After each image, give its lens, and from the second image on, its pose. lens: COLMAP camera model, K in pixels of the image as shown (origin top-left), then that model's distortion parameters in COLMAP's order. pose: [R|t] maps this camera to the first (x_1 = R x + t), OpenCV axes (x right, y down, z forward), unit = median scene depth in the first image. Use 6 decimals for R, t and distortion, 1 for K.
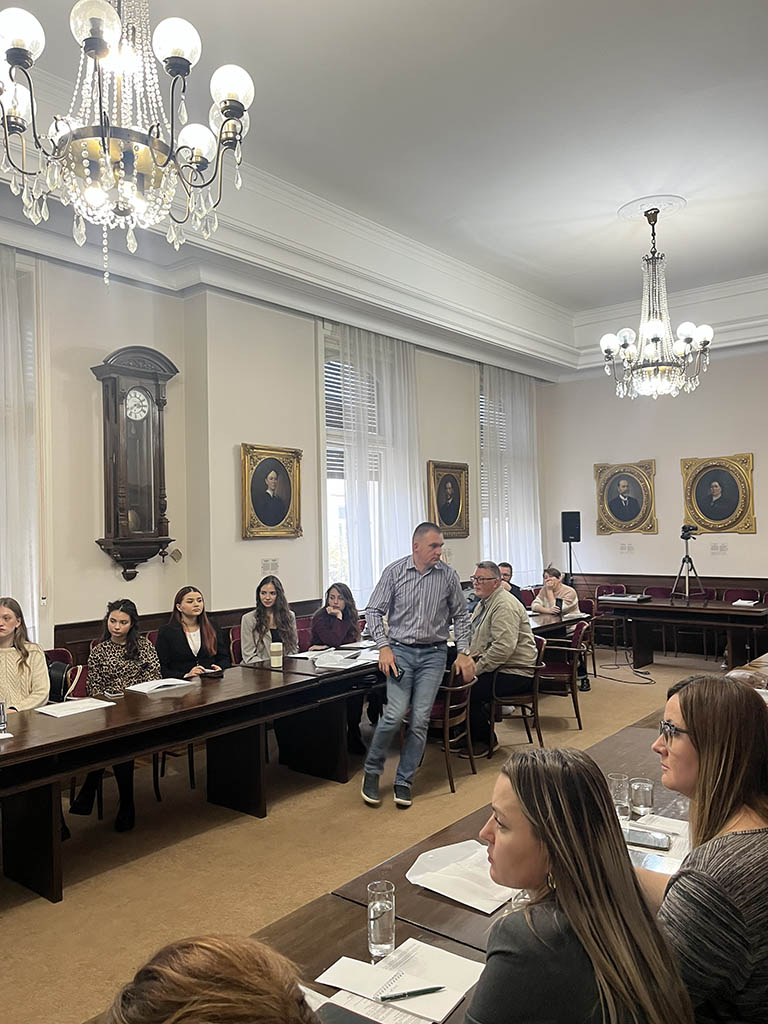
lens RADIAL K [[791.7, 0, 395.9], [0, 791.7, 520.6], [0, 0, 1]] dist [0.072799, -0.109686]
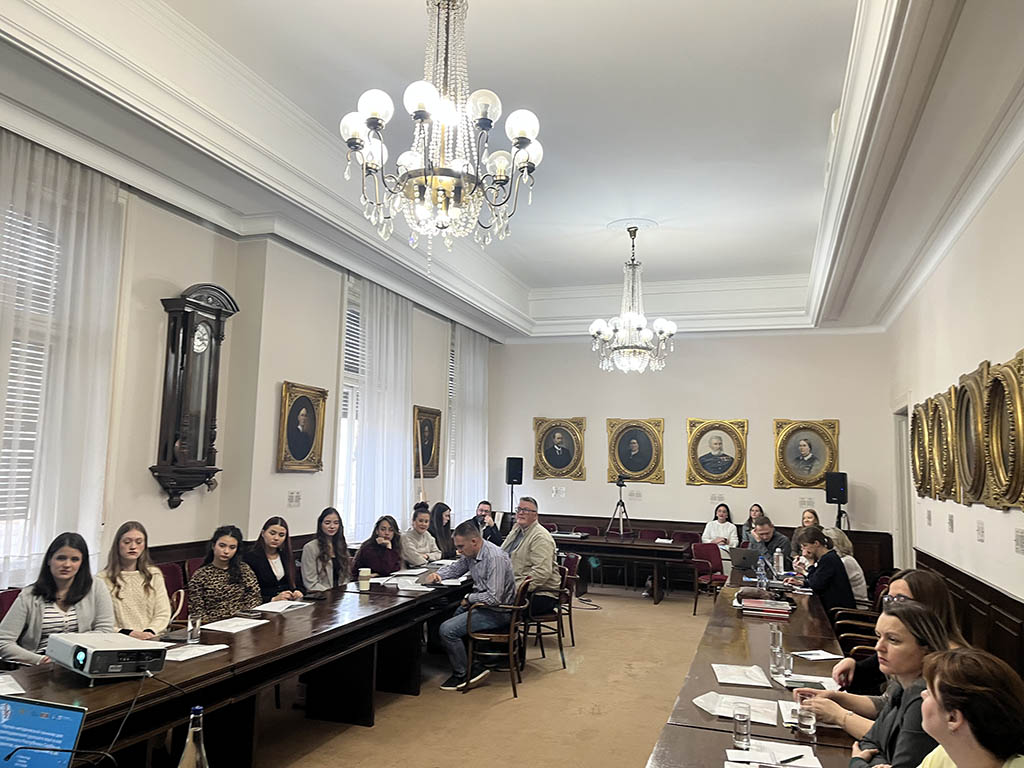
lens RADIAL K [[785.2, 0, 512.0], [0, 785.2, 384.0], [0, 0, 1]] dist [0.087362, -0.113293]
pose [[0.939474, 0.080953, 0.332920, -0.260535], [-0.048535, 0.993332, -0.104577, 0.002823], [-0.339166, 0.082090, 0.937138, -0.097439]]
